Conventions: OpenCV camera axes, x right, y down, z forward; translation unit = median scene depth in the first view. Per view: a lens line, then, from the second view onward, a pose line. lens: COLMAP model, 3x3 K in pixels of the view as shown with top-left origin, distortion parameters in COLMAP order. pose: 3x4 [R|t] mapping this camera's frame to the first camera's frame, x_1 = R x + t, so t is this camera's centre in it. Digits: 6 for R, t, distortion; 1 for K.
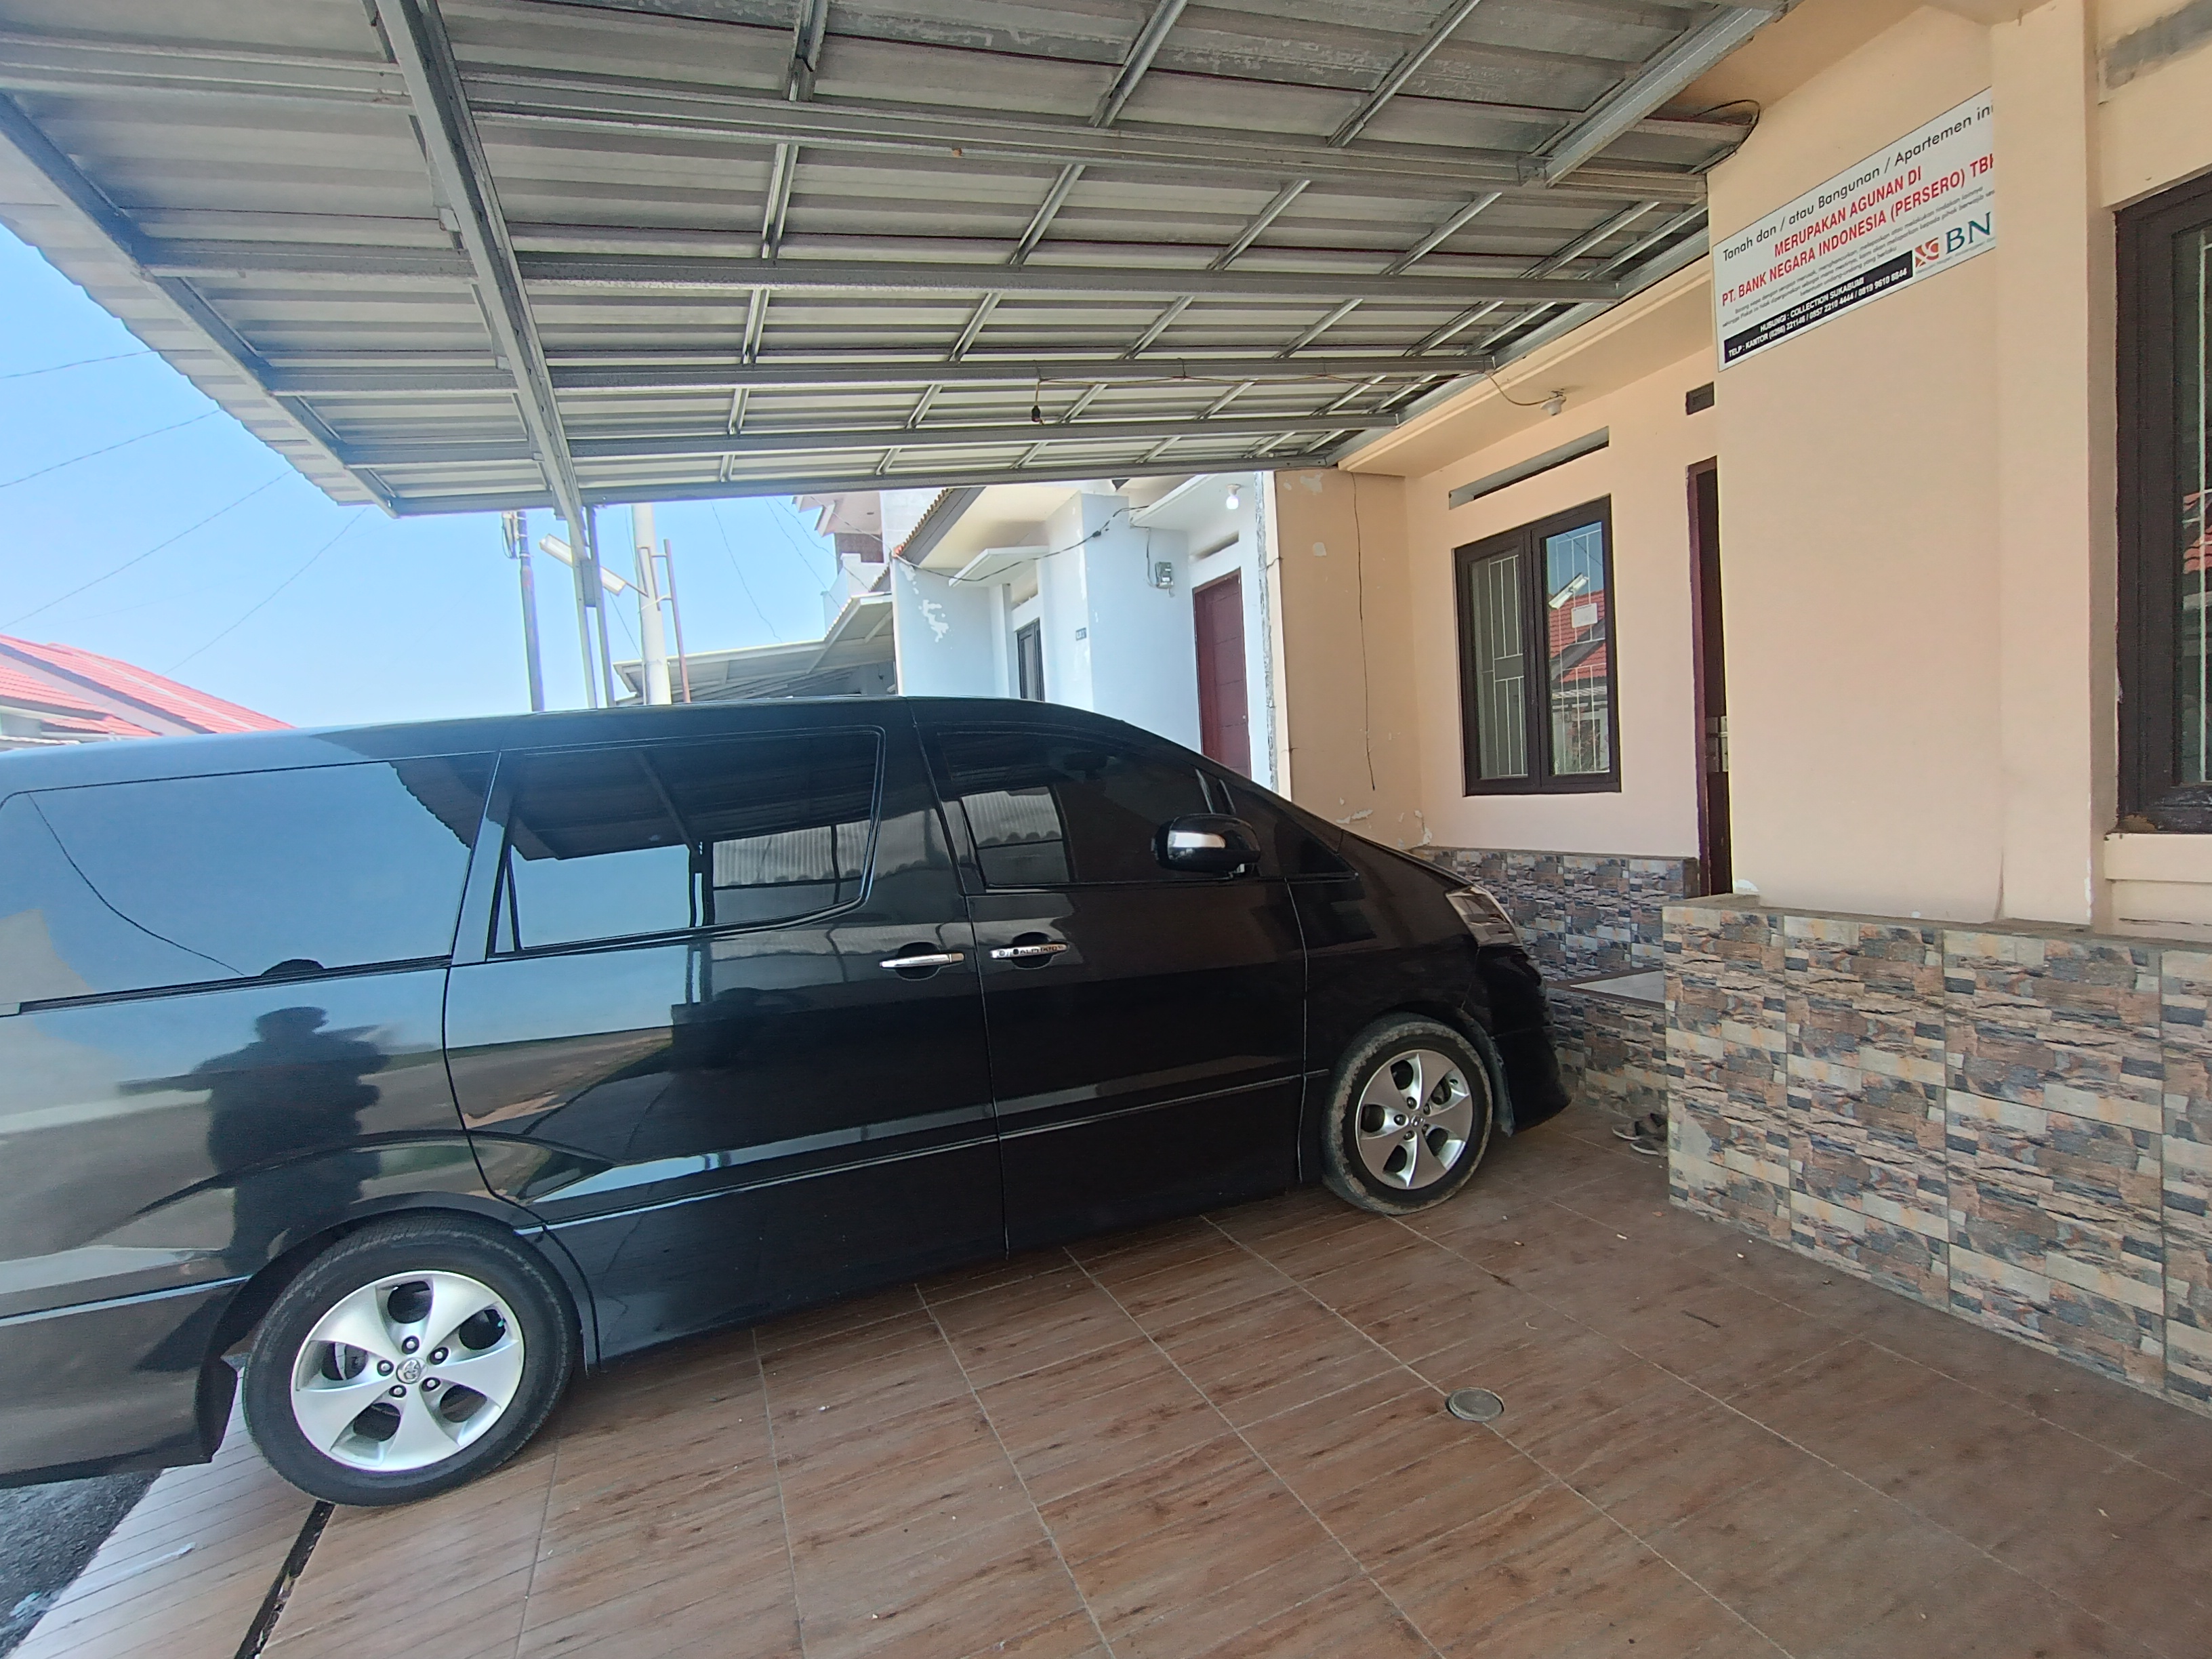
lens RADIAL K [[1024.2, 0, 1099.5], [0, 1024.2, 851.8], [0, 0, 1]] dist [-0.019122, 0.018607]
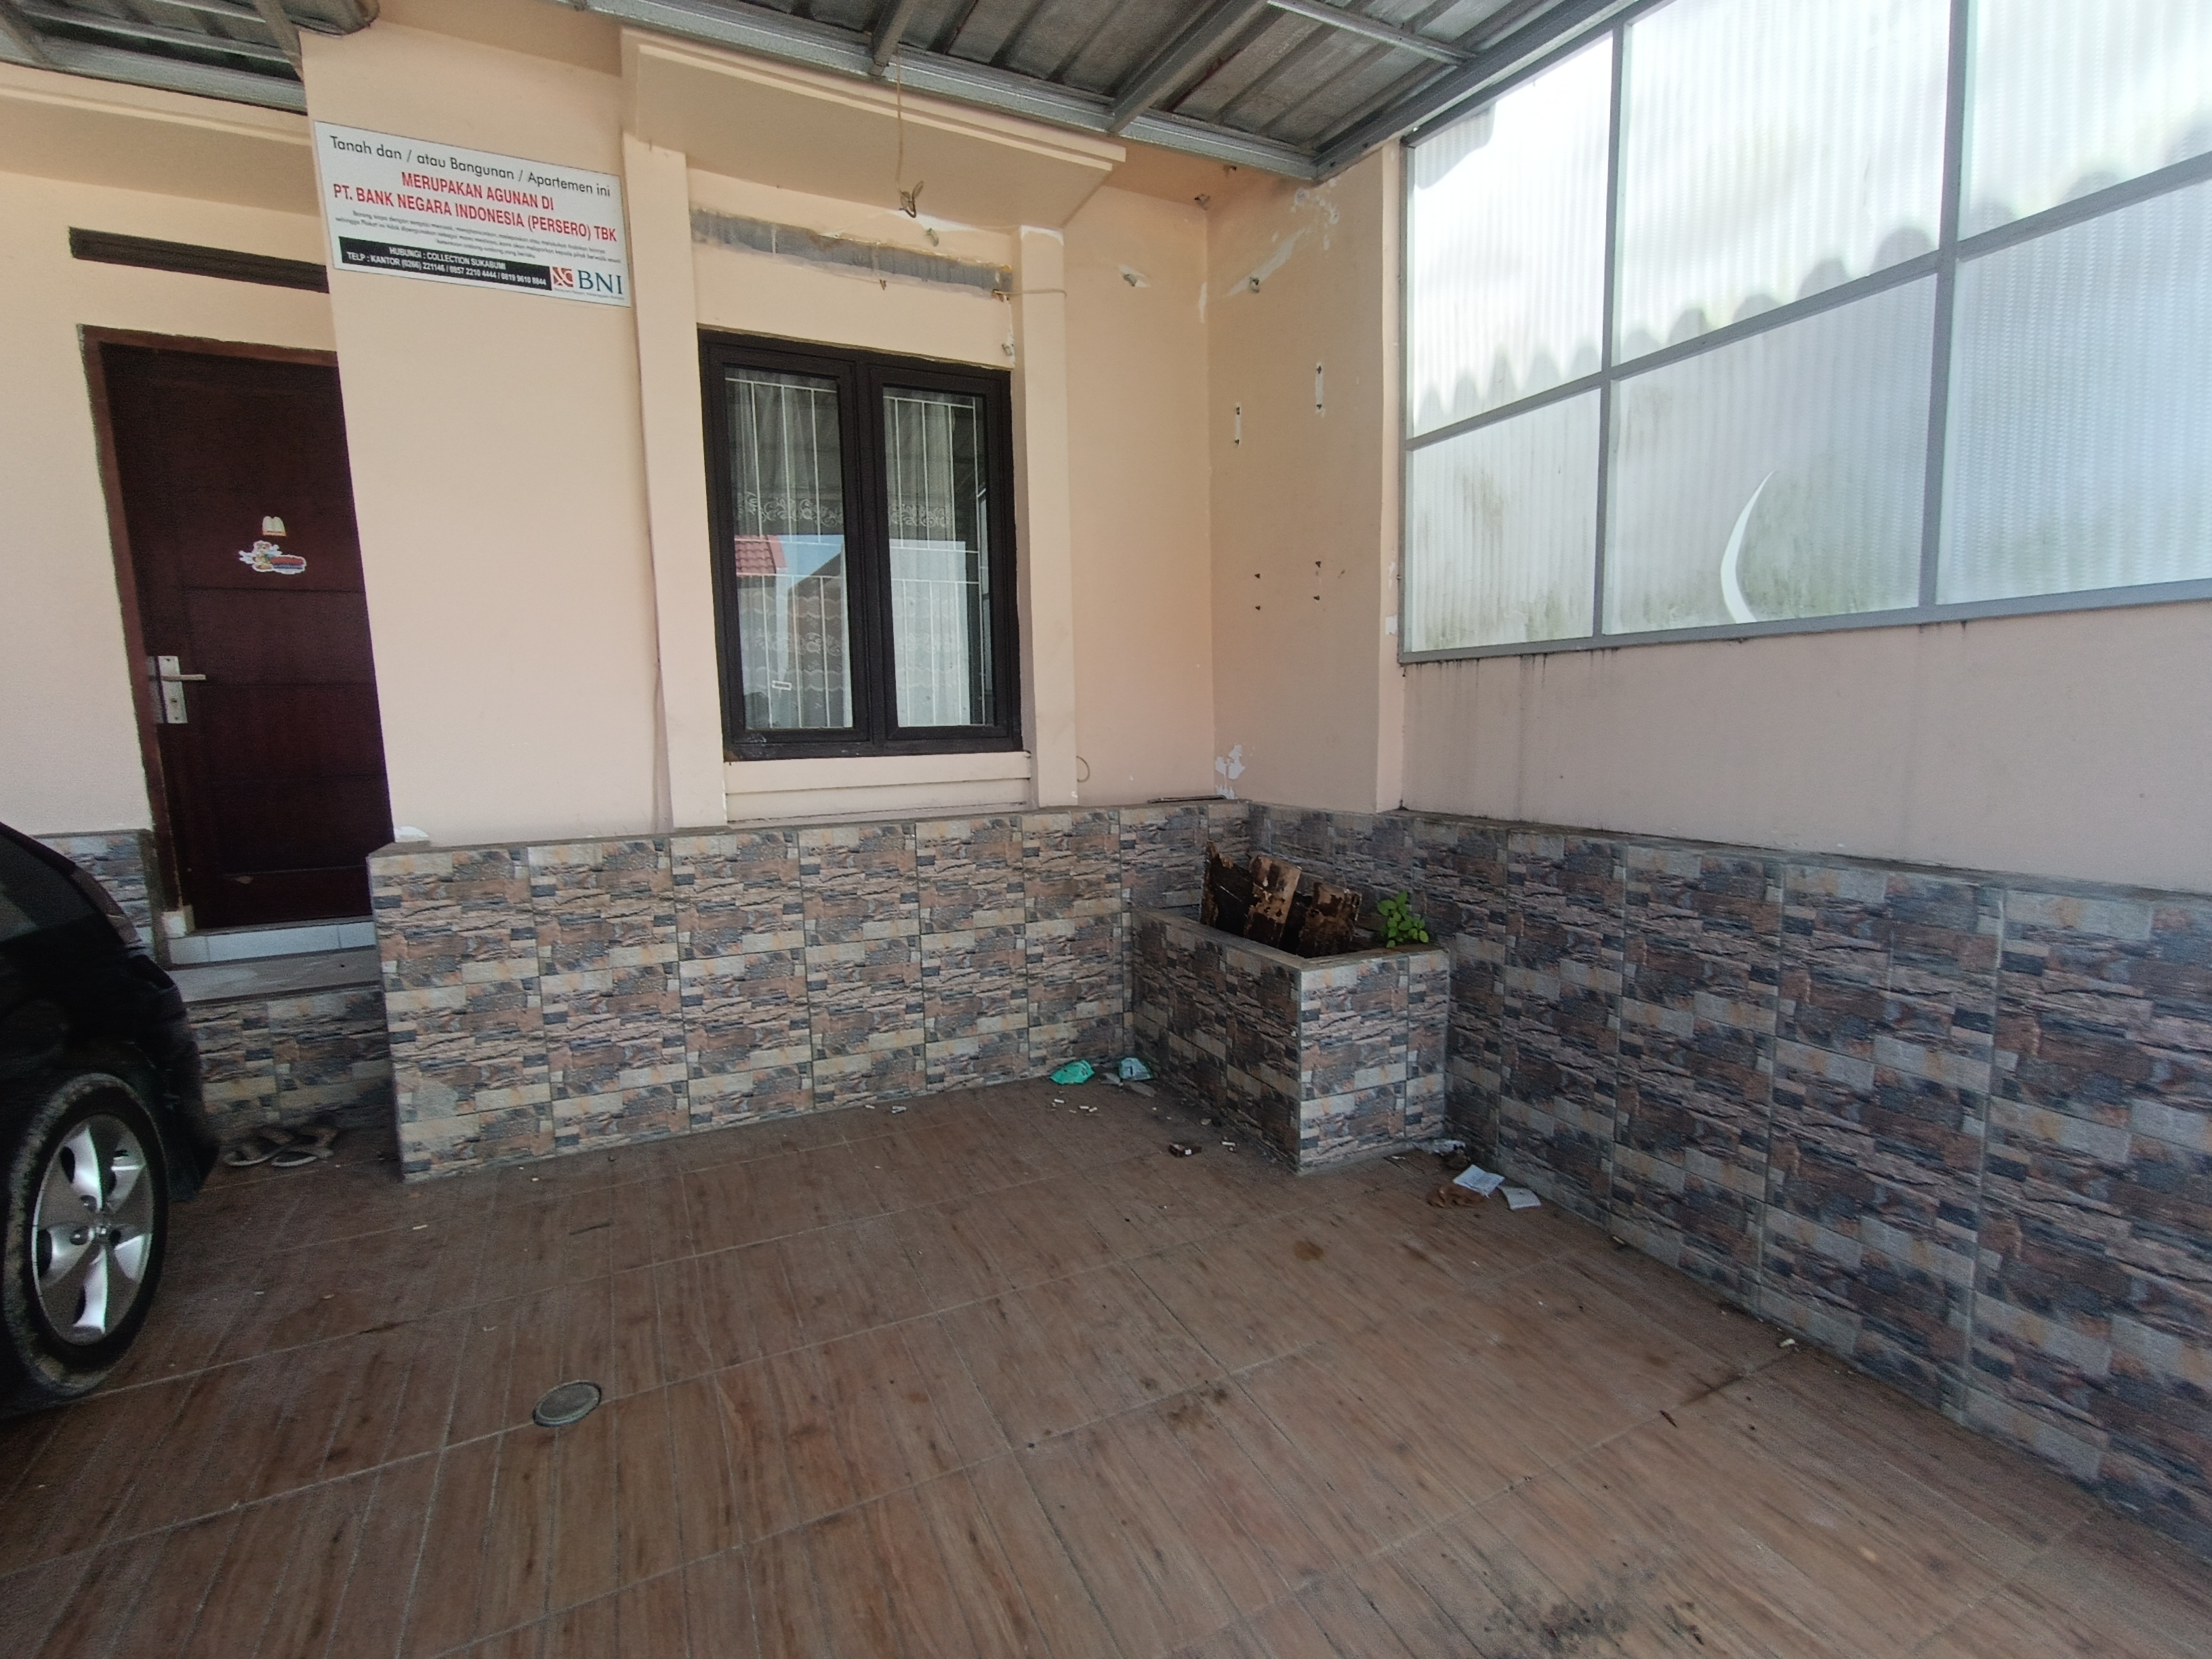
lens RADIAL K [[1024.2, 0, 1099.5], [0, 1024.2, 851.8], [0, 0, 1]] dist [-0.019122, 0.018607]
pose [[-0.053310, -0.067752, 0.996277, -0.427374], [0.080984, 0.994116, 0.071939, 0.040308], [-0.995289, 0.084518, -0.047509, 0.472413]]
